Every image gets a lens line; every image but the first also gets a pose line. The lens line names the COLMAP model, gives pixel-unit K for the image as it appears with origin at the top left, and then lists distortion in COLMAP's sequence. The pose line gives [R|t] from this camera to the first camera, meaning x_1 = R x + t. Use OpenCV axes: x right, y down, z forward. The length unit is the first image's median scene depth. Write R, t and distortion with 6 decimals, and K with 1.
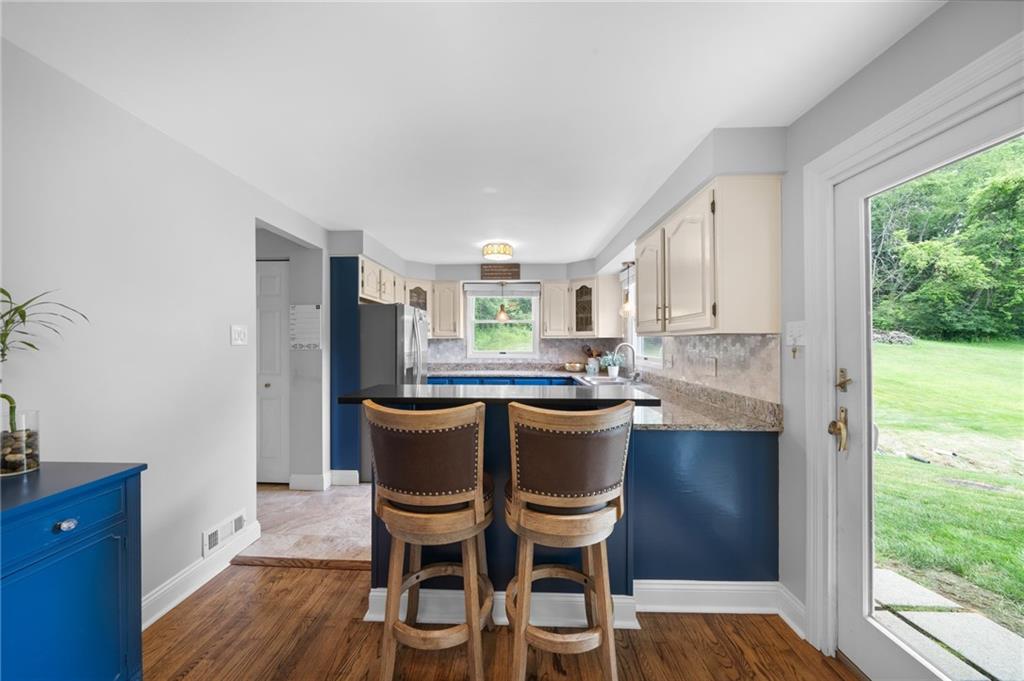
lens RADIAL K [[350.9, 0, 514.7], [0, 350.9, 340.4], [0, 0, 1]] dist [0.000724, 0.000056]
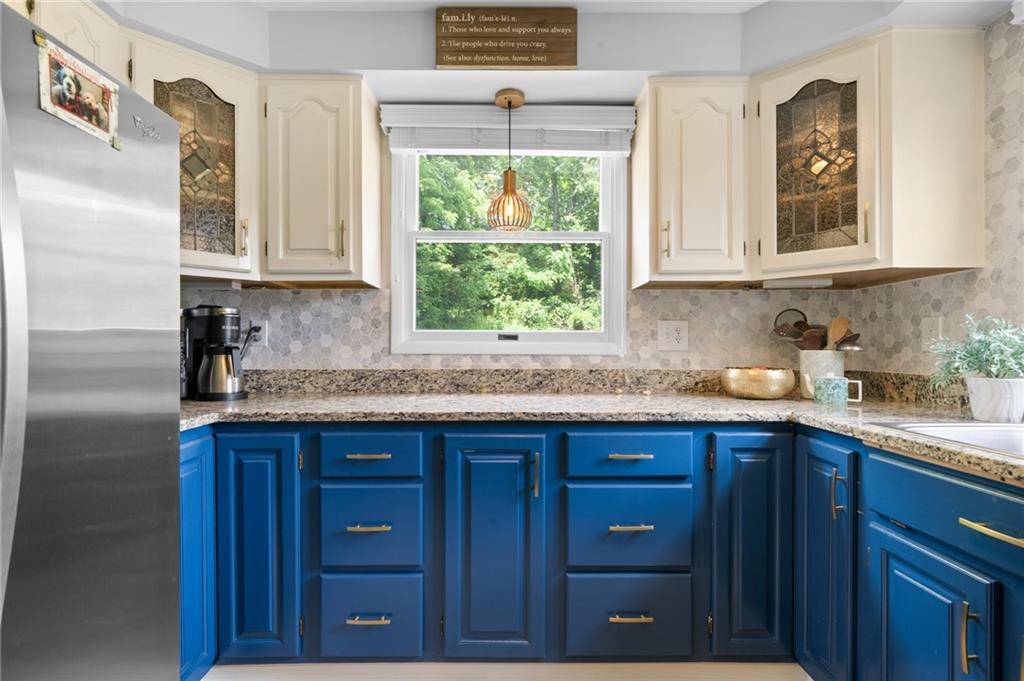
lens RADIAL K [[504.5, 0, 507.7], [0, 504.5, 347.0], [0, 0, 1]] dist [0.004771, 0.001142]
pose [[0.999752, -0.001246, 0.022250, -0.047072], [0.001141, 0.999988, 0.004737, 0.044742], [-0.022256, -0.004711, 0.999741, 0.584581]]
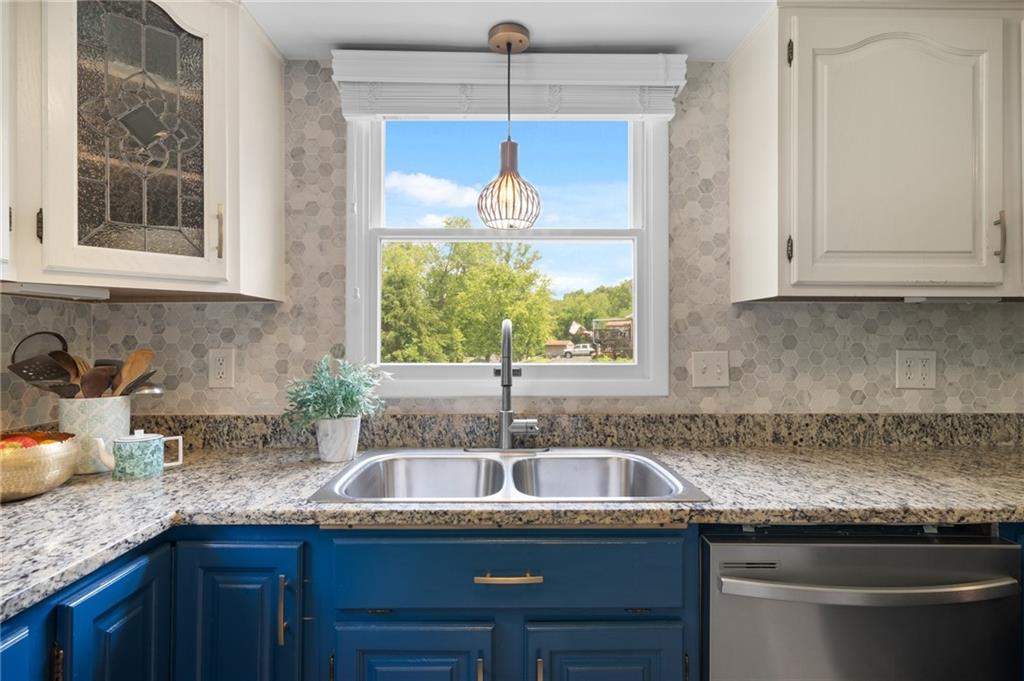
lens RADIAL K [[534.3, 0, 509.4], [0, 534.3, 336.7], [0, 0, 1]] dist [0.002157, 0.001260]
pose [[-0.019053, 0.009075, 0.999777, -0.077517], [-0.001679, 0.999957, -0.009109, 0.019152], [-0.999817, -0.001852, -0.019037, 0.778349]]
